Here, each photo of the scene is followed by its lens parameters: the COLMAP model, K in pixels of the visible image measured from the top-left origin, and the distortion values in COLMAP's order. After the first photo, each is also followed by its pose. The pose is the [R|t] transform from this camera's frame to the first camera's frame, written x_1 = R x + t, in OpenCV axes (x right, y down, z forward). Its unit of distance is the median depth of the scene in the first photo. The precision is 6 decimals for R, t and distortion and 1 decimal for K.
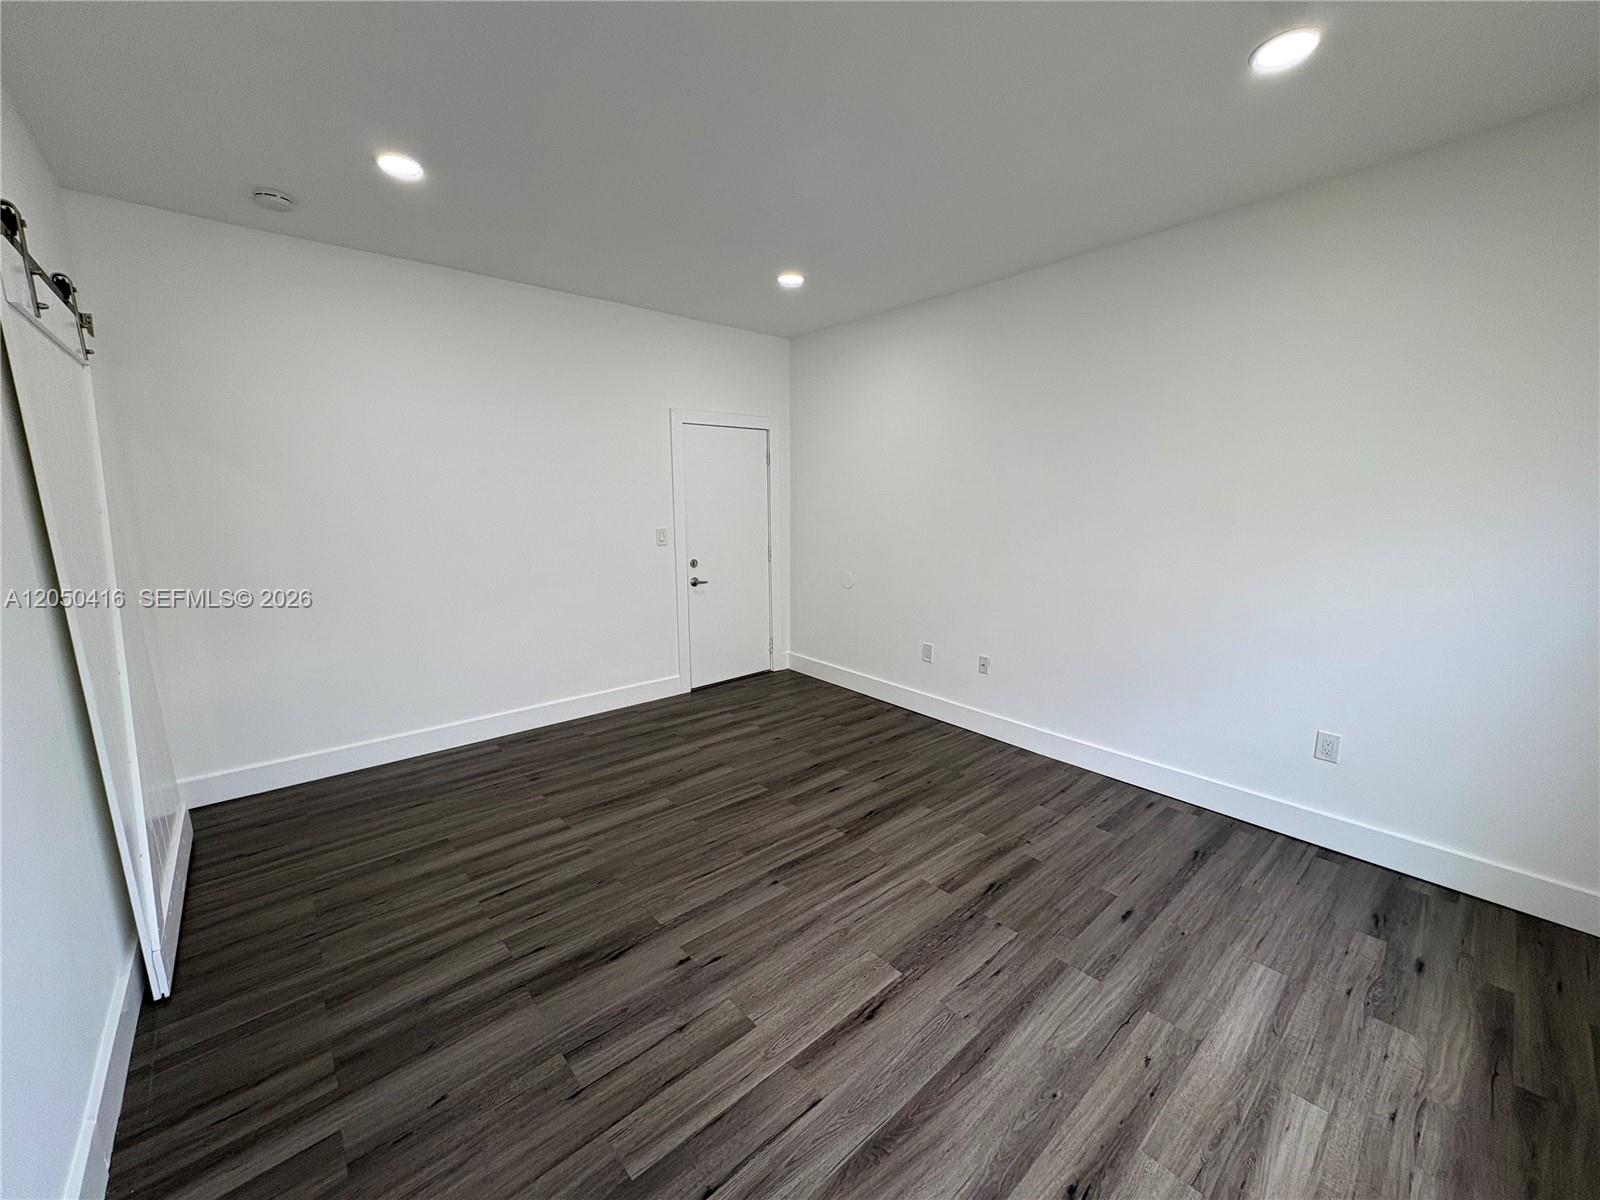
lens RADIAL K [[635.9, 0, 800.0], [0, 635.9, 600.0], [0, 0, 1]] dist [-0.001010, 0.000103]
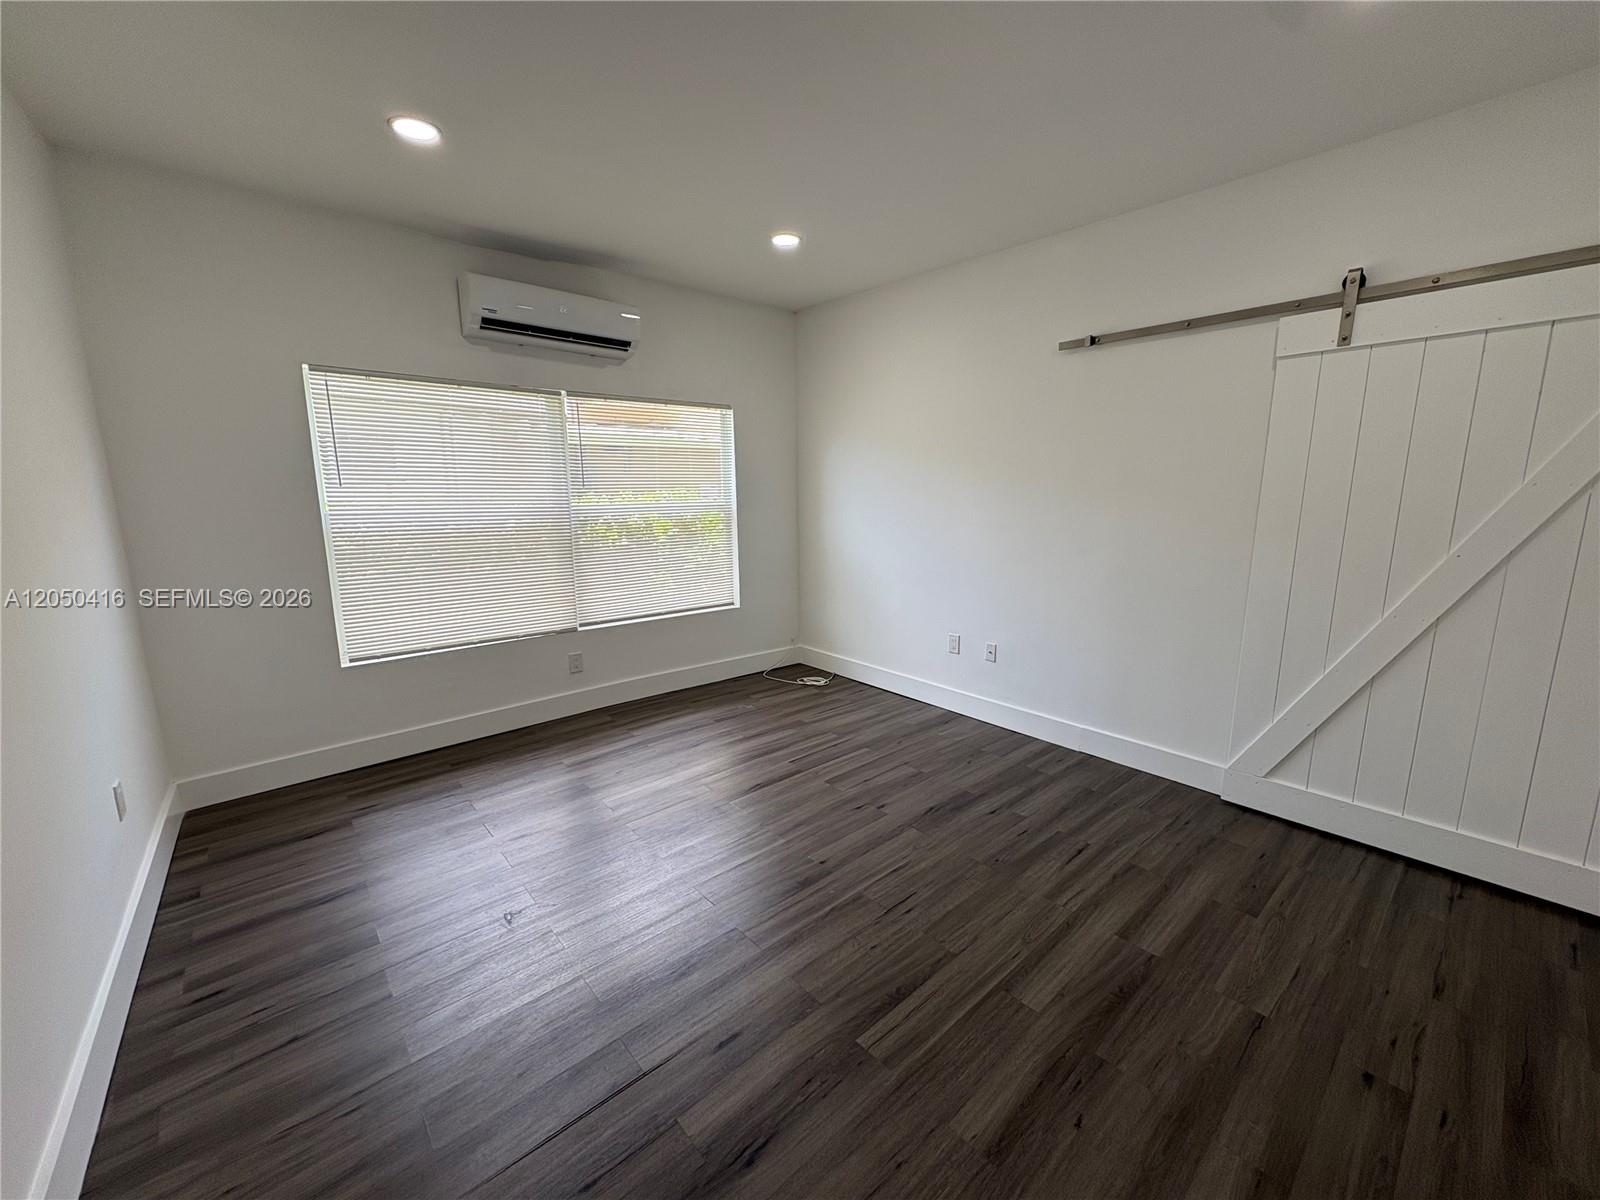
lens RADIAL K [[635.9, 0, 800.0], [0, 635.9, 600.0], [0, 0, 1]] dist [-0.001010, 0.000103]
pose [[-0.999939, 0.003300, 0.010566, -0.016433], [0.006651, 0.942126, 0.335192, -0.298568], [-0.008849, 0.335242, -0.942091, 1.927110]]
